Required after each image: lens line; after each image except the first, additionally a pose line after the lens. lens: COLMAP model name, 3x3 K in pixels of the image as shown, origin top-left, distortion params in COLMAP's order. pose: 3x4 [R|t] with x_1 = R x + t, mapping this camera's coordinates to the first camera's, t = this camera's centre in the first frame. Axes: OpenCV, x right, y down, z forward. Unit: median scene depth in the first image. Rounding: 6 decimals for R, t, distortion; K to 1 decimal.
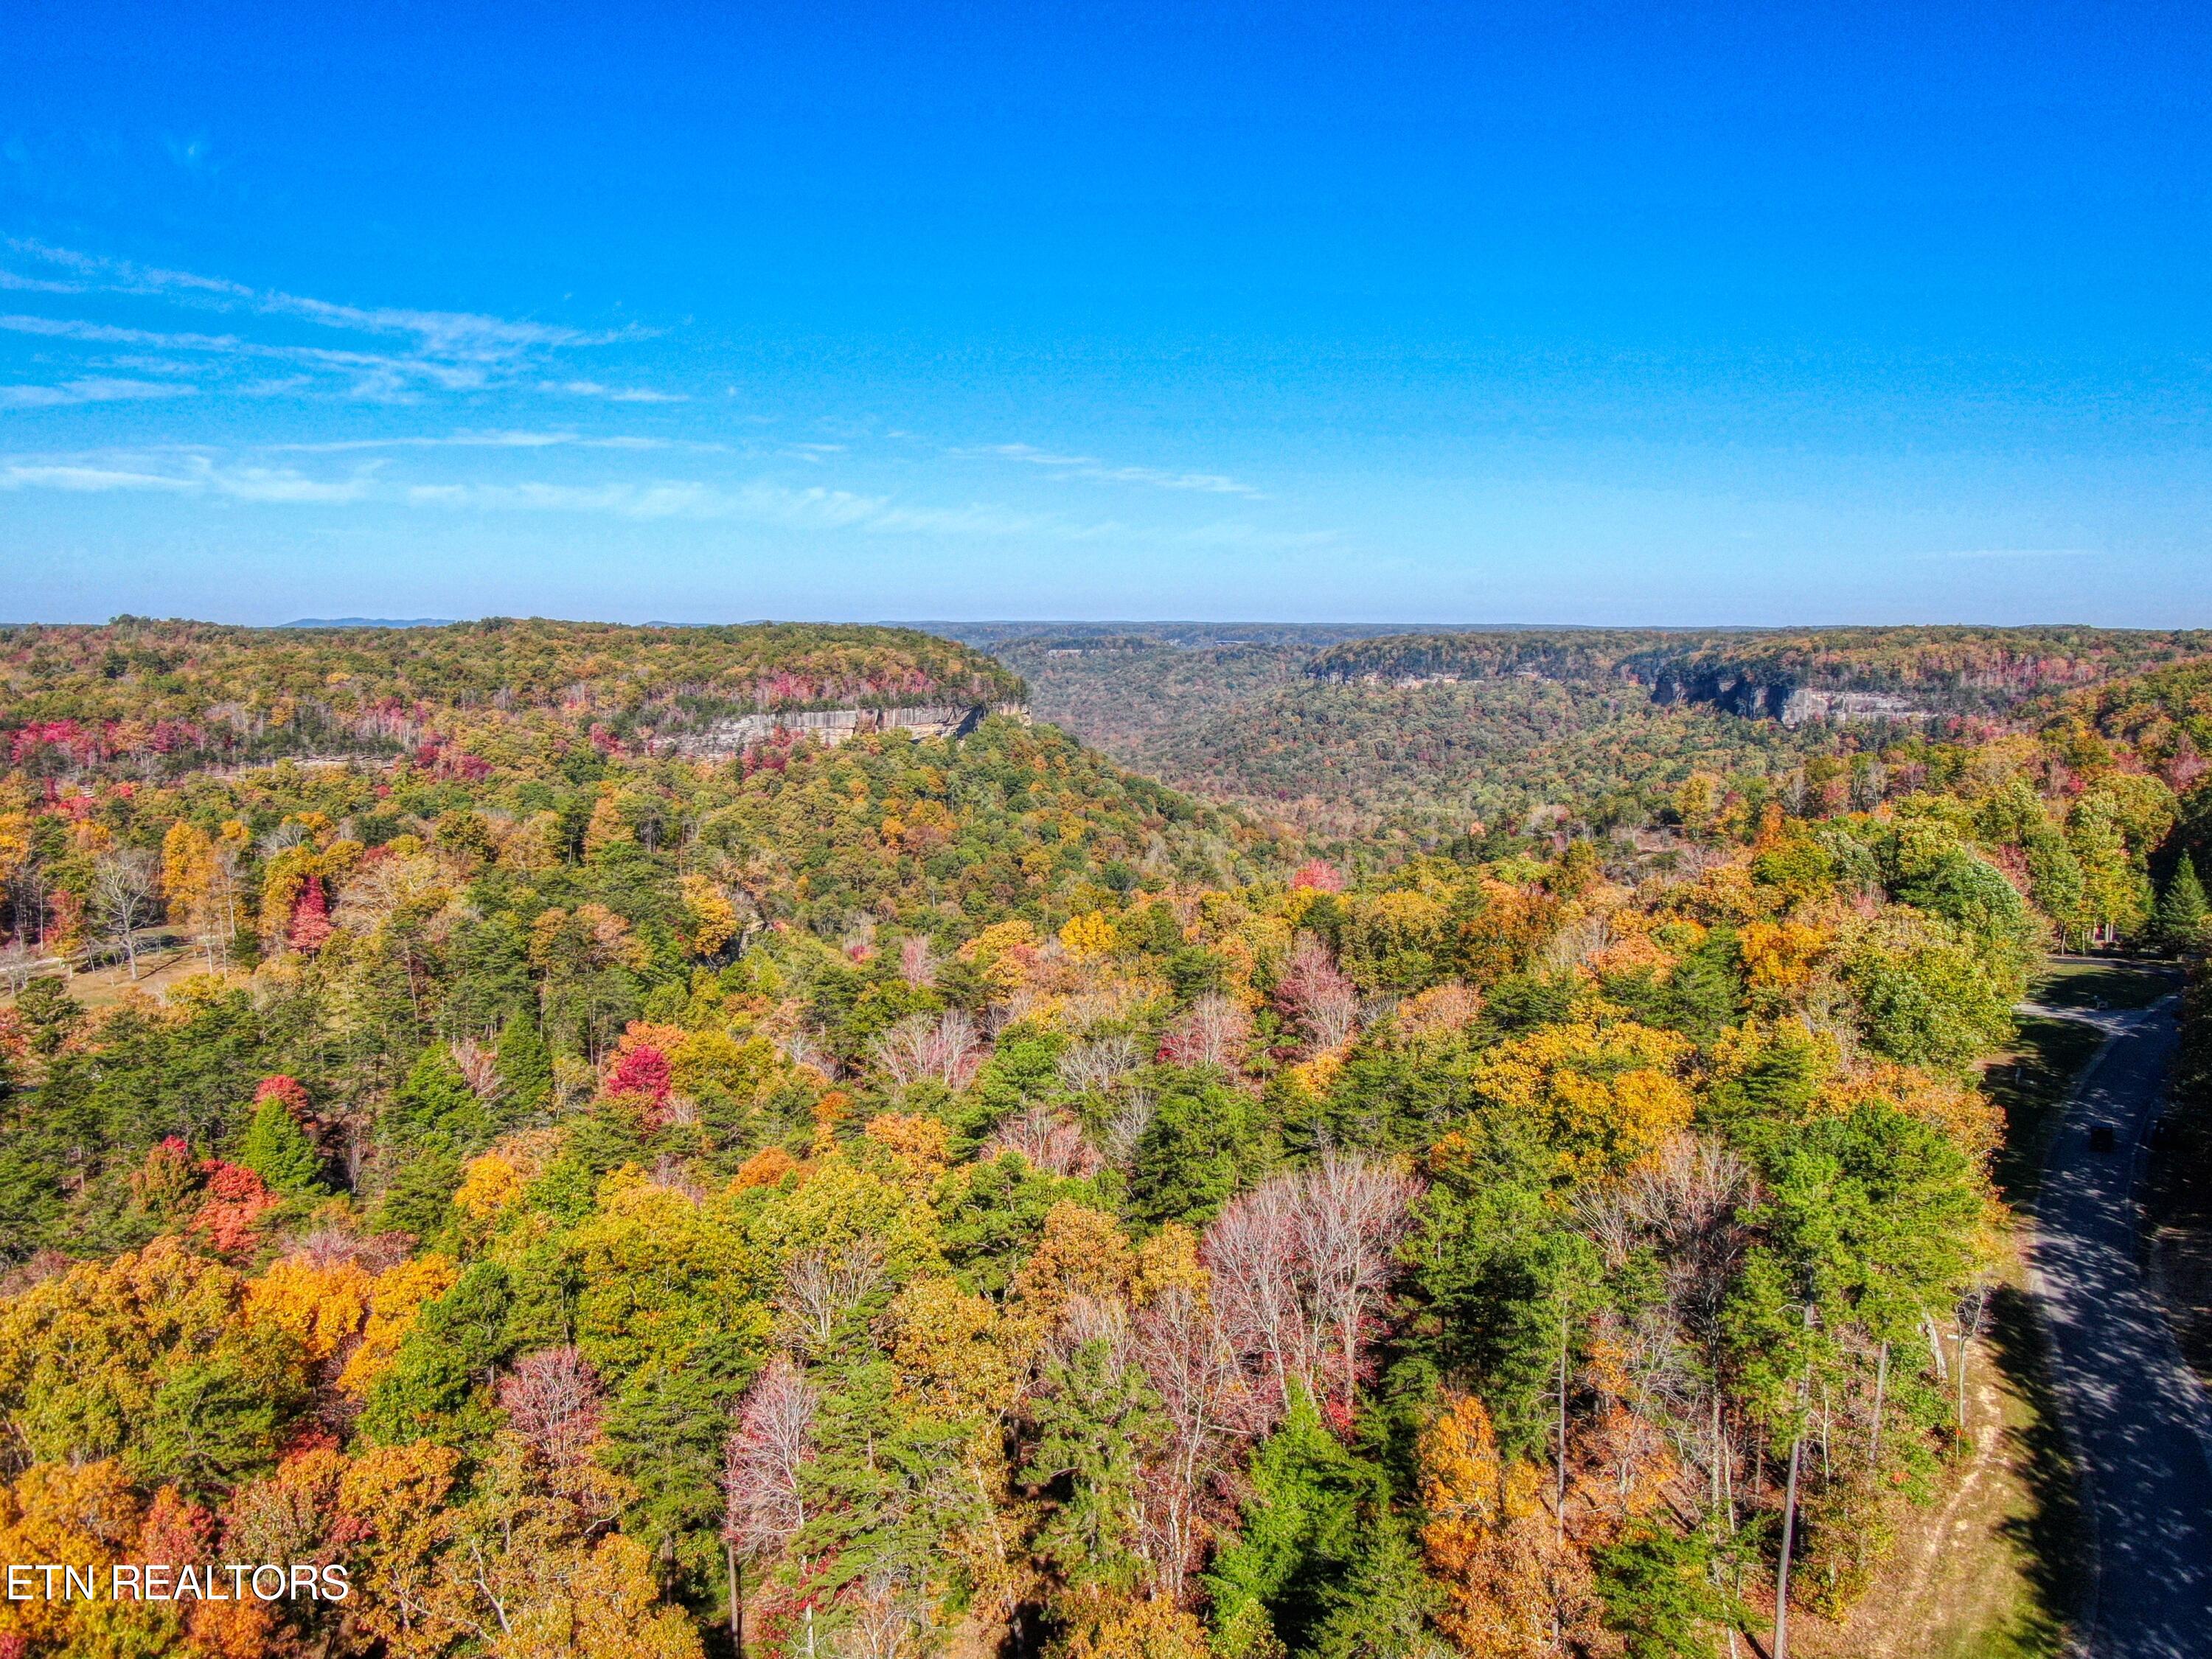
lens RADIAL K [[1654.3, 0, 1106.0], [0, 1654.3, 829.5], [0, 0, 1]] dist [-0.017208, -0.000971]
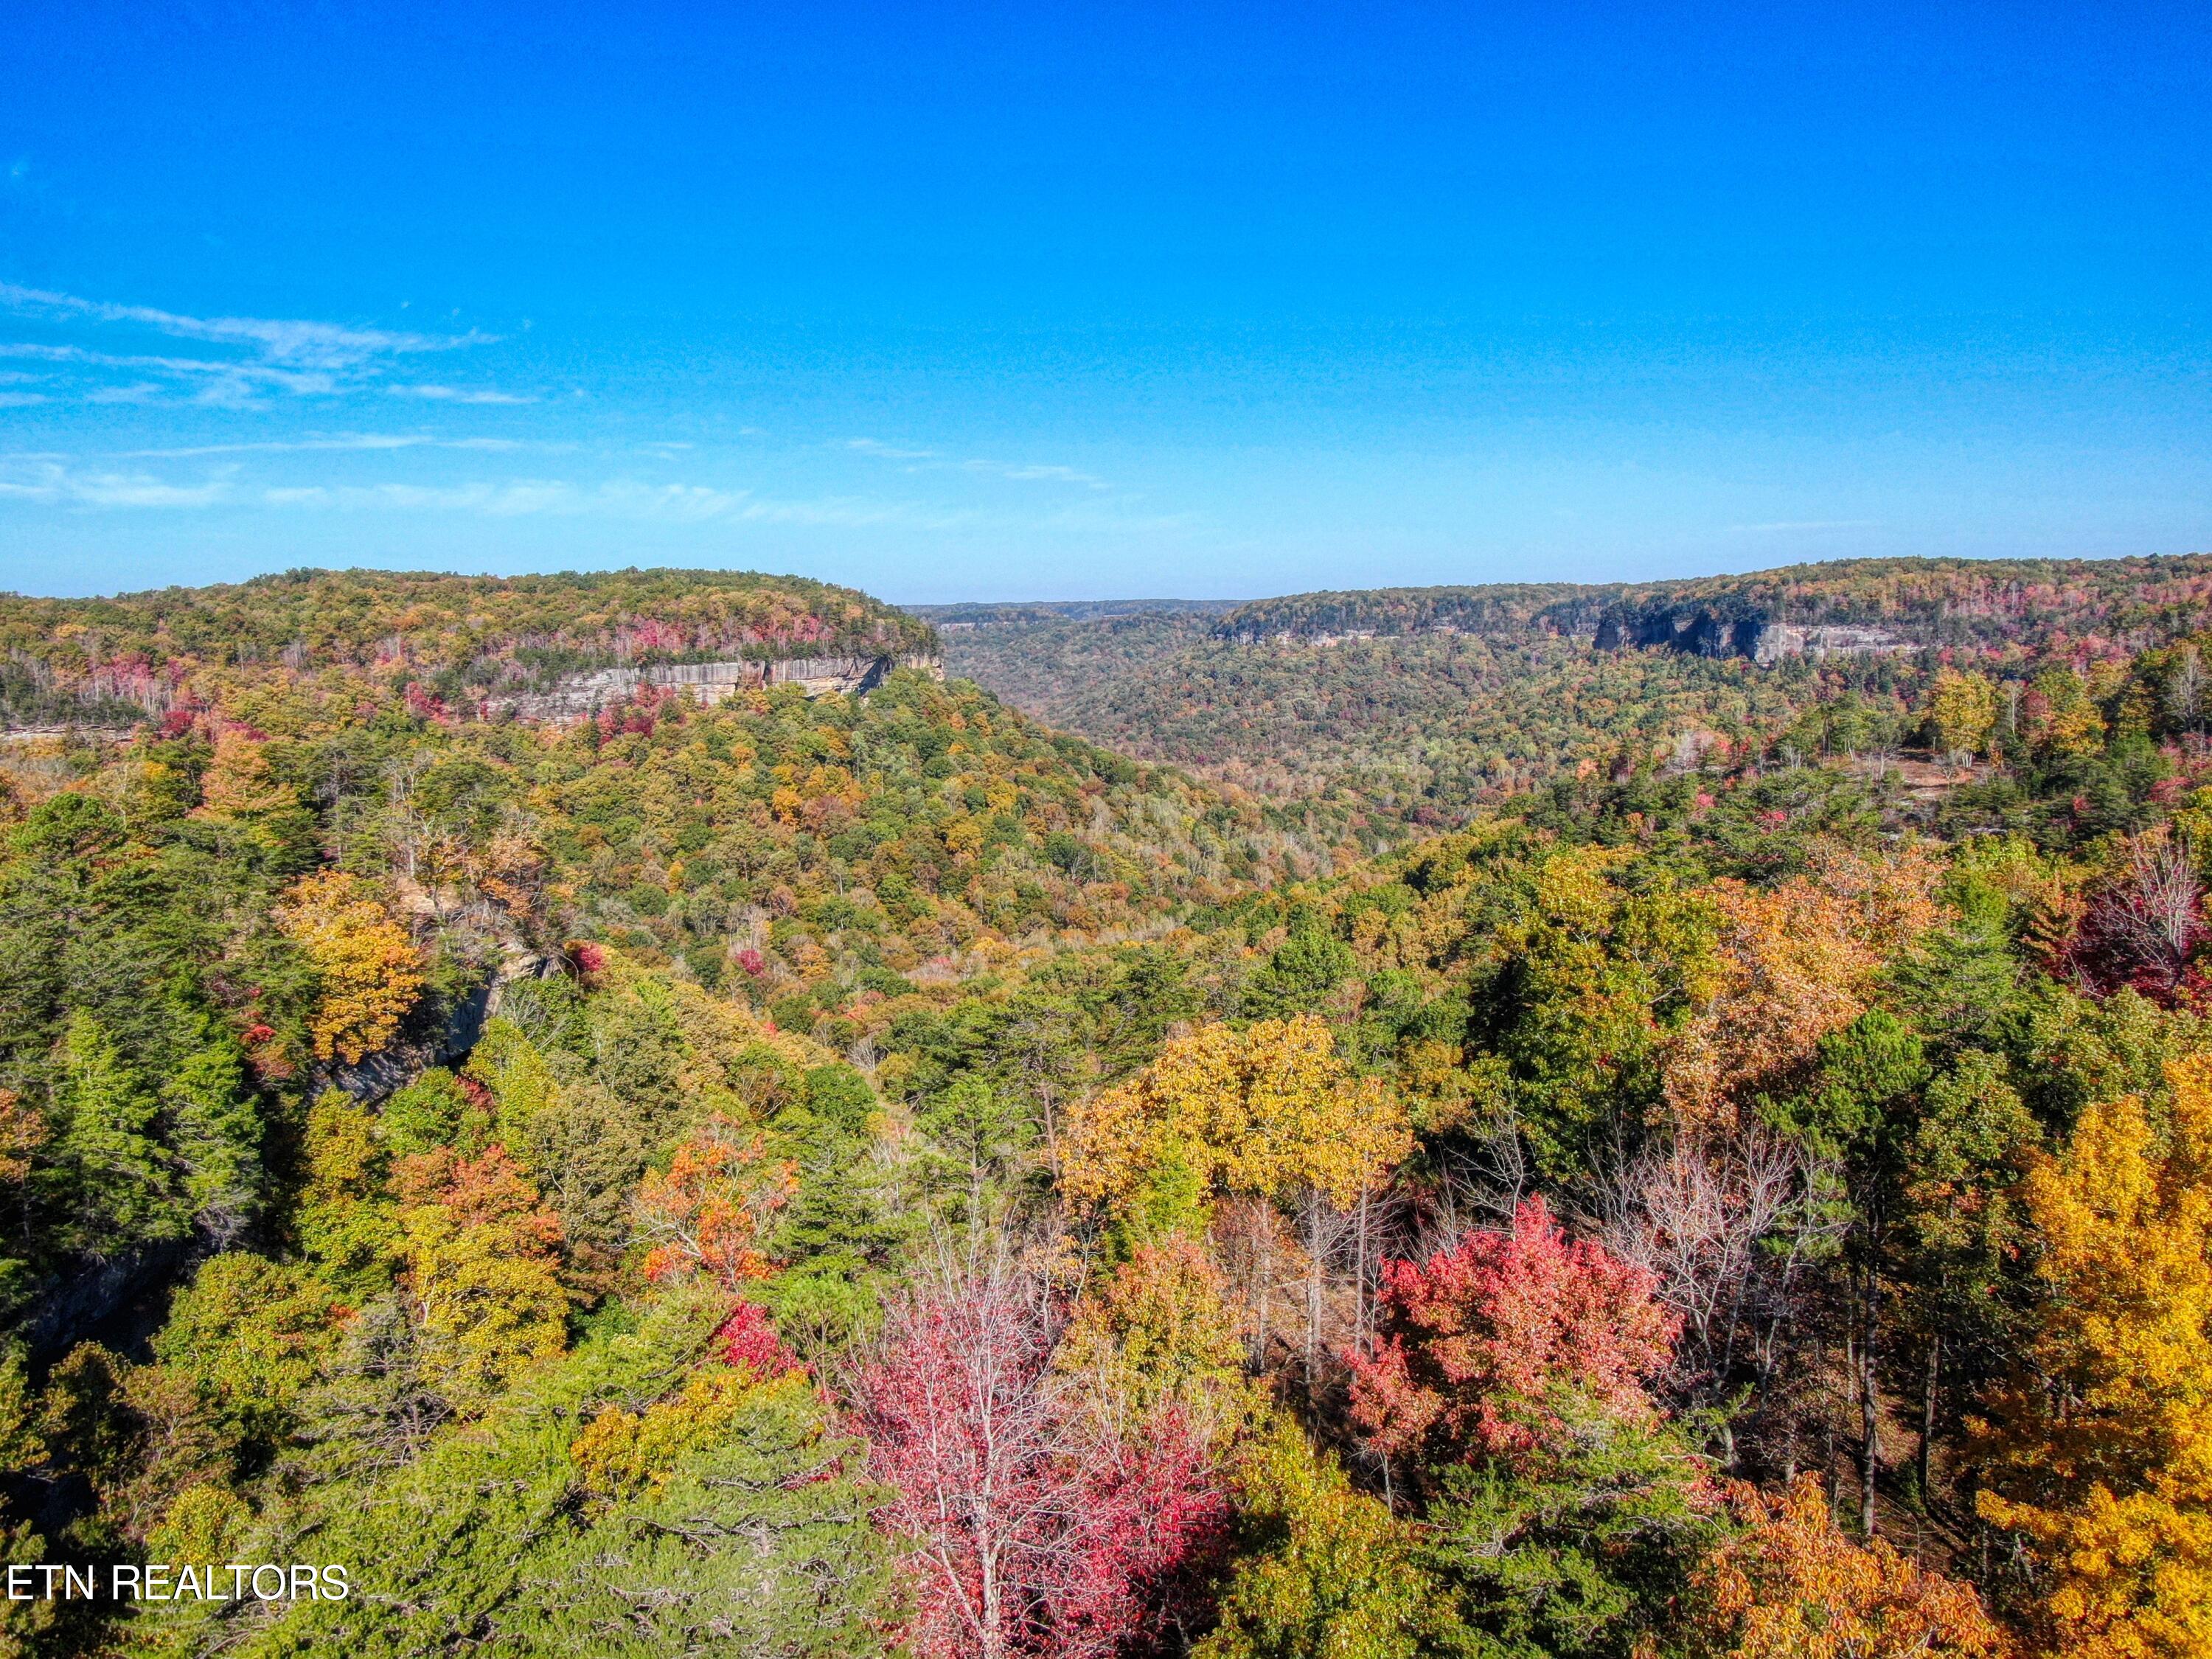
lens RADIAL K [[1586.5, 0, 1106.0], [0, 1586.5, 829.5], [0, 0, 1]] dist [-0.026109, 0.021680]
pose [[0.997055, -0.032018, 0.069682, -0.027440], [0.030947, 0.999387, 0.016387, 0.005877], [-0.070164, -0.014182, 0.997435, 0.211541]]
